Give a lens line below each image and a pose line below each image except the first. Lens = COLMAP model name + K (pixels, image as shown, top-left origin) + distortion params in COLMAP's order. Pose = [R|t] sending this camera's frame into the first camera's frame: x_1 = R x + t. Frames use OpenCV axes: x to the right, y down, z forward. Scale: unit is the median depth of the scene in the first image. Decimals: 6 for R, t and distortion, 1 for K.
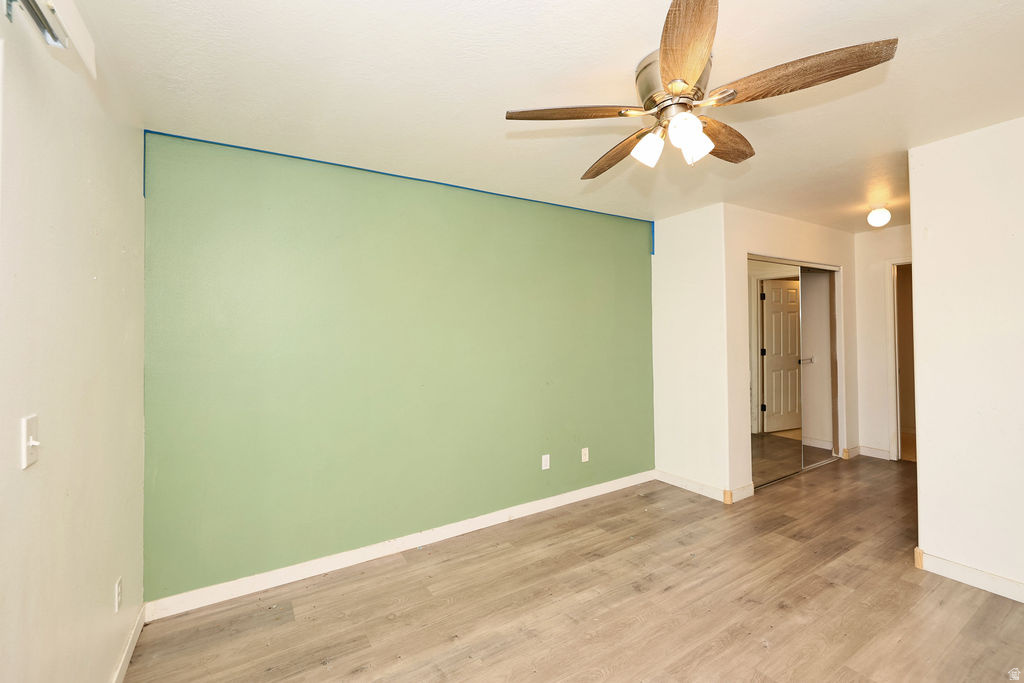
lens RADIAL K [[431.8, 0, 510.3], [0, 431.8, 333.6], [0, 0, 1]] dist [-0.000165, 0.000372]
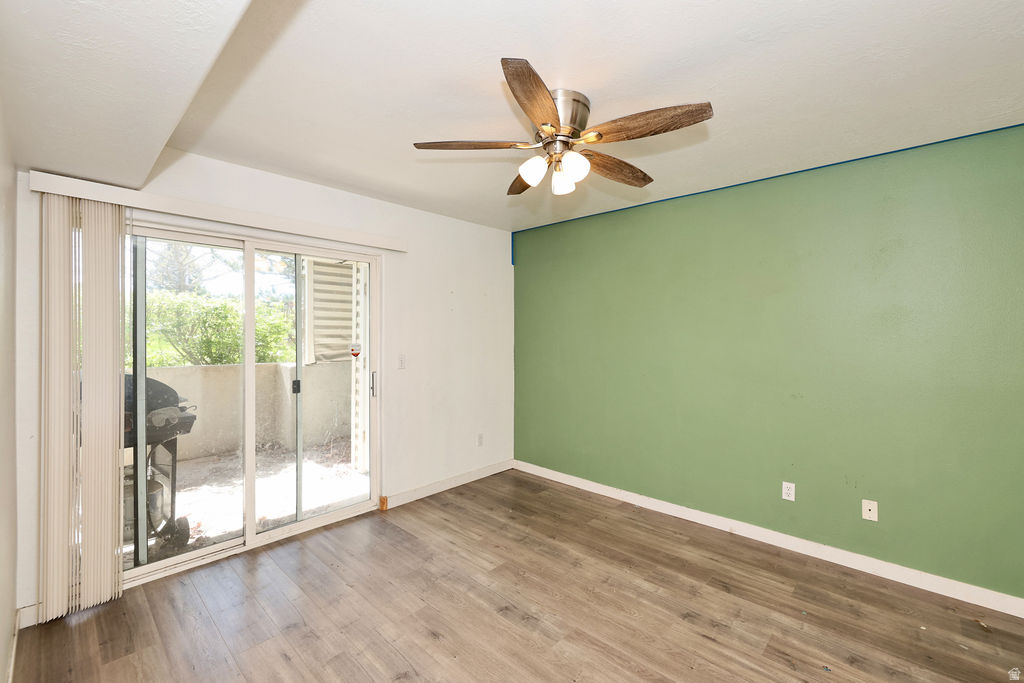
lens RADIAL K [[431.8, 0, 514.1], [0, 431.8, 335.6], [0, 0, 1]] dist [-0.000165, 0.000372]
pose [[0.261566, 0.020404, -0.964970, 0.950475], [-0.003875, 0.999791, 0.020090, -0.018503], [0.965178, -0.001515, 0.261590, 0.360979]]
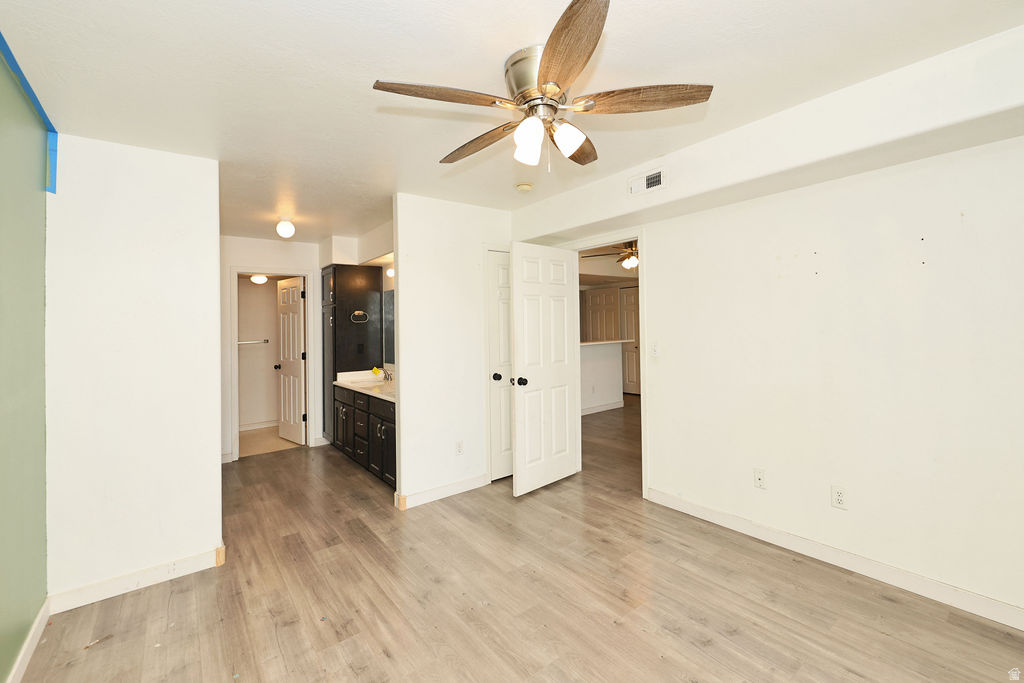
lens RADIAL K [[431.8, 0, 525.0], [0, 431.8, 321.6], [0, 0, 1]] dist [-0.000165, 0.000372]
pose [[-0.121644, 0.032180, 0.992052, -0.414380], [0.022635, 0.999304, -0.029640, 0.010532], [-0.992316, 0.018850, -0.122288, 0.739255]]
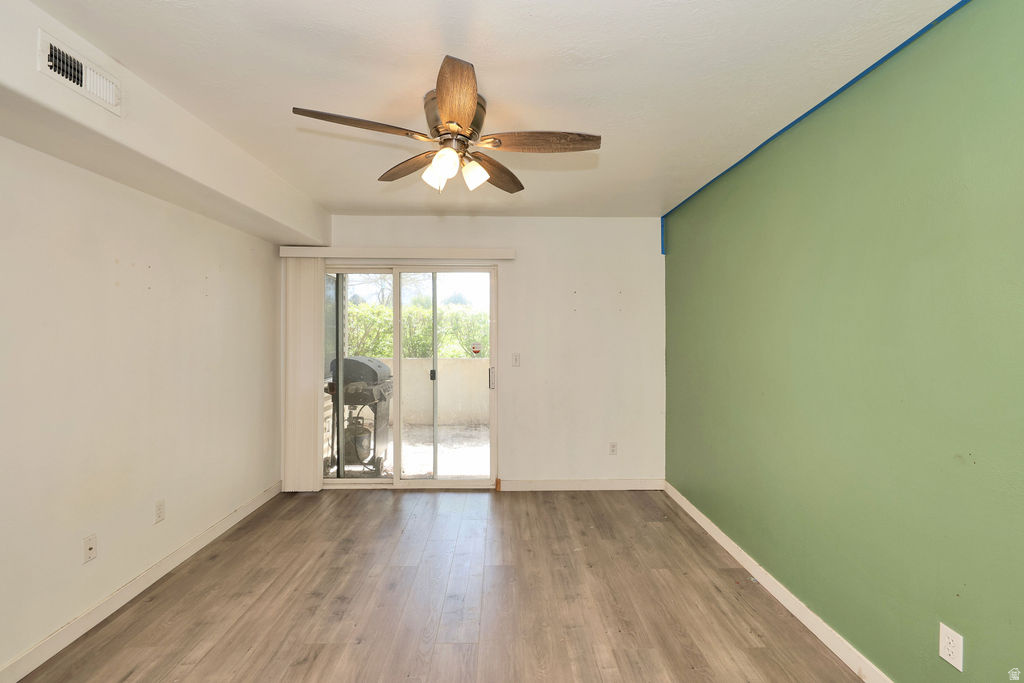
lens RADIAL K [[431.8, 0, 510.4], [0, 431.8, 335.8], [0, 0, 1]] dist [-0.000165, 0.000372]
pose [[-0.506012, 0.016426, -0.862370, 0.835203], [0.008599, 0.999865, 0.013999, -0.010562], [0.862484, -0.000332, -0.506085, 1.094115]]
